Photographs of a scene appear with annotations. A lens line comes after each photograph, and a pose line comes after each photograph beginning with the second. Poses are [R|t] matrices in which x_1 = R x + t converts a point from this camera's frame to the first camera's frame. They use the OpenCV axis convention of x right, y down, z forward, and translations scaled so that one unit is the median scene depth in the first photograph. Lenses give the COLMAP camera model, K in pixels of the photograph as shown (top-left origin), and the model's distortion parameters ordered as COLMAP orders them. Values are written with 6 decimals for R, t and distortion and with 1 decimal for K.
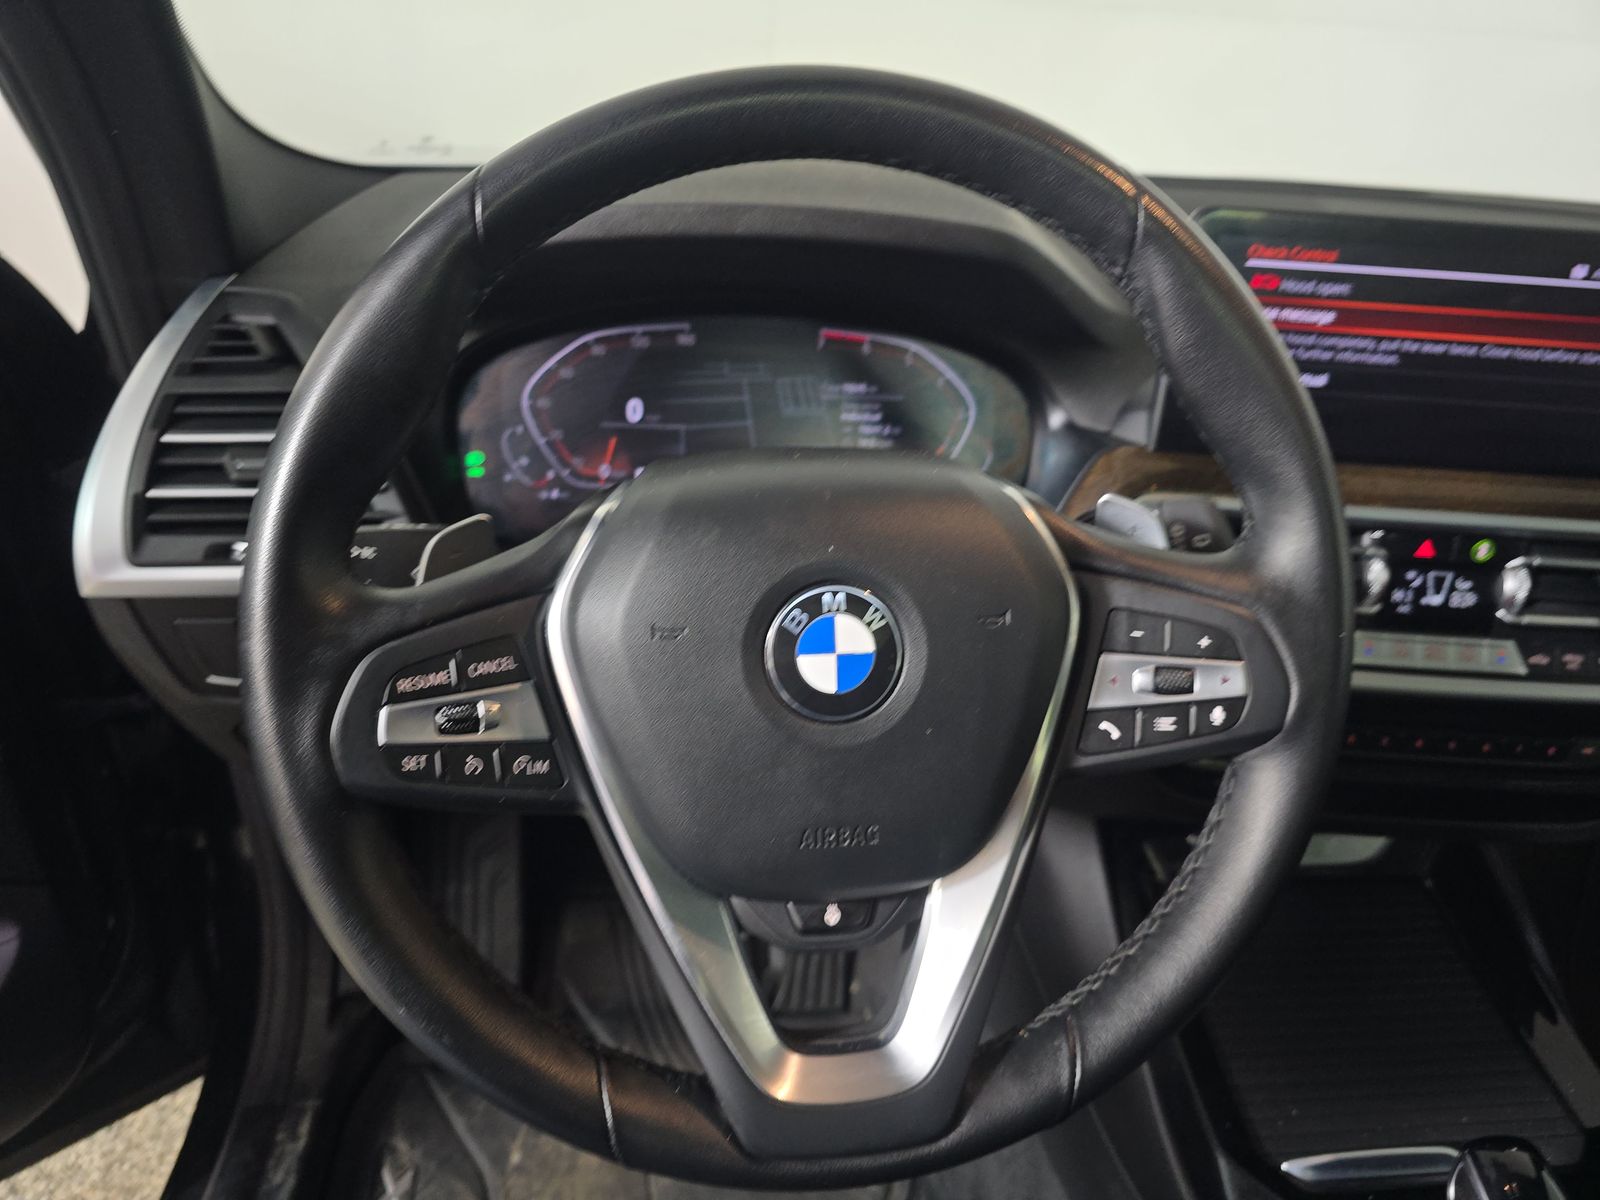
lens RADIAL K [[1060.3, 0, 794.1], [0, 1060.3, 590.7], [0, 0, 1]] dist [0.025286, -0.023859]
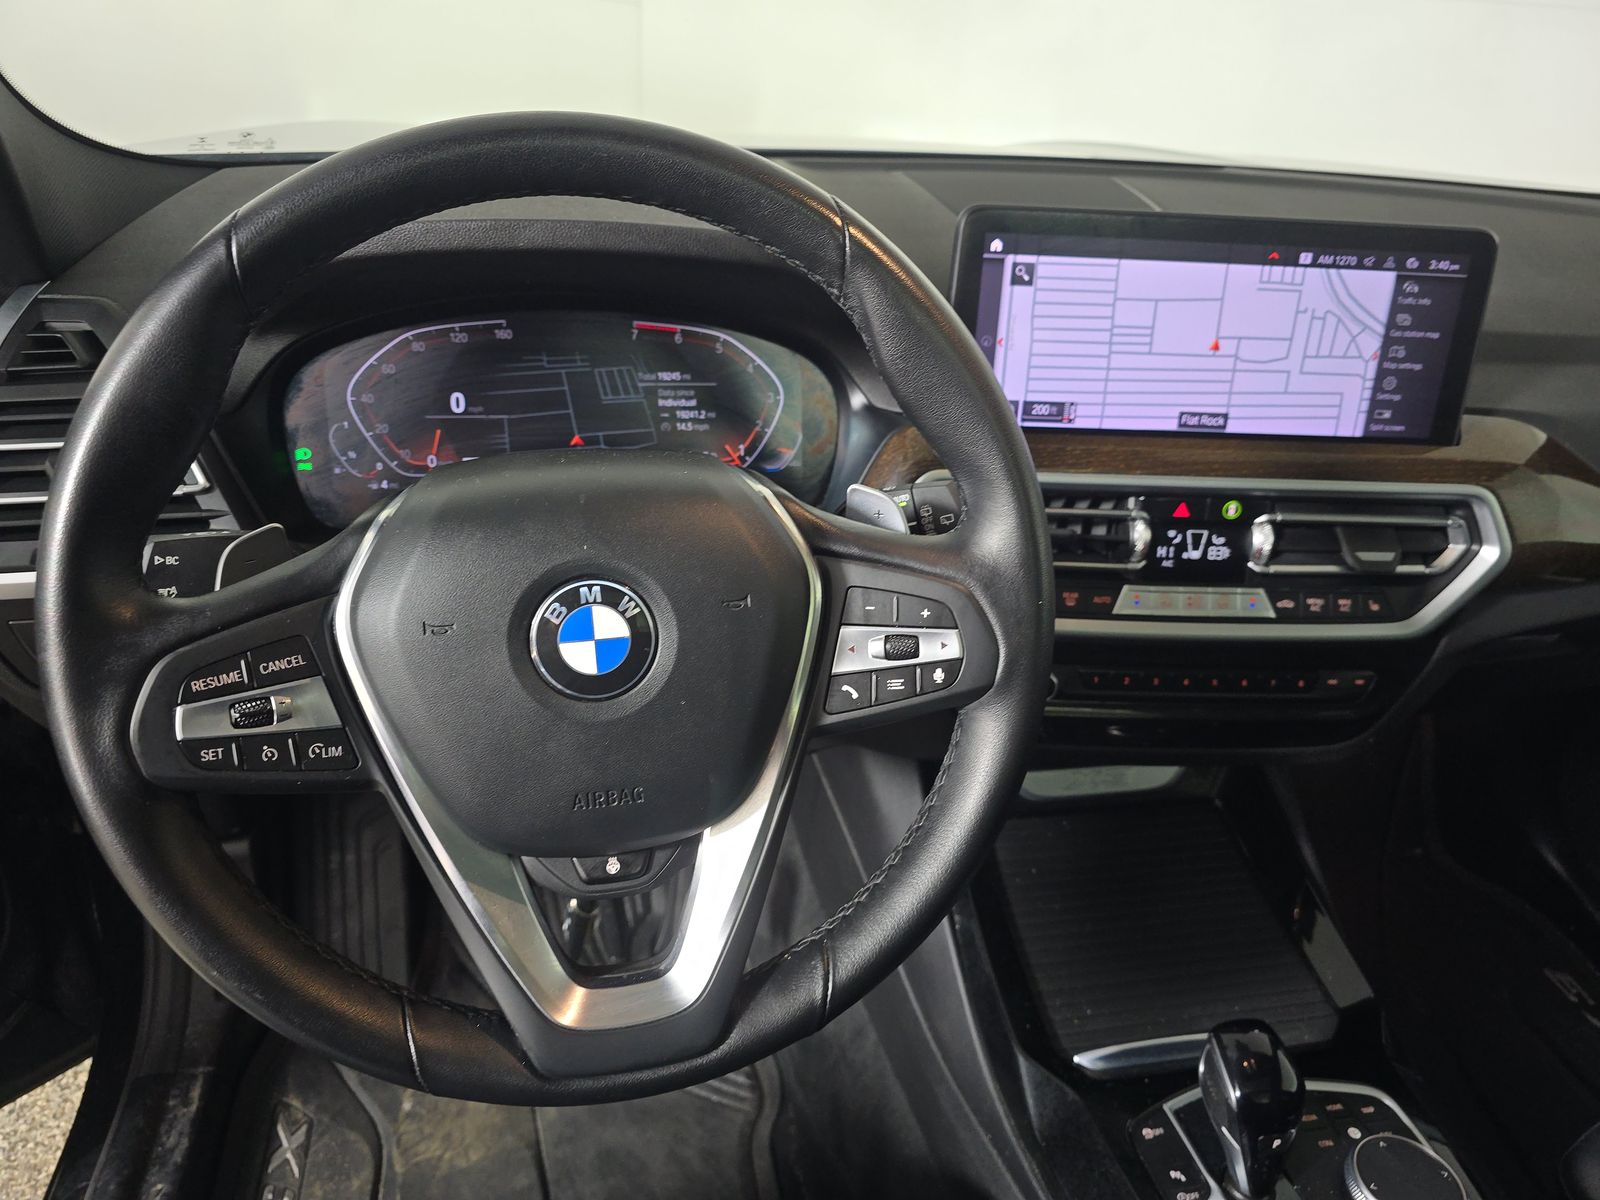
lens RADIAL K [[1060.3, 0, 792.8], [0, 1060.3, 591.7], [0, 0, 1]] dist [0.025286, -0.023859]
pose [[0.996781, -0.040095, 0.069421, 0.104253], [0.036667, 0.998078, 0.049967, -0.024316], [-0.071291, -0.047261, 0.996335, -0.086031]]
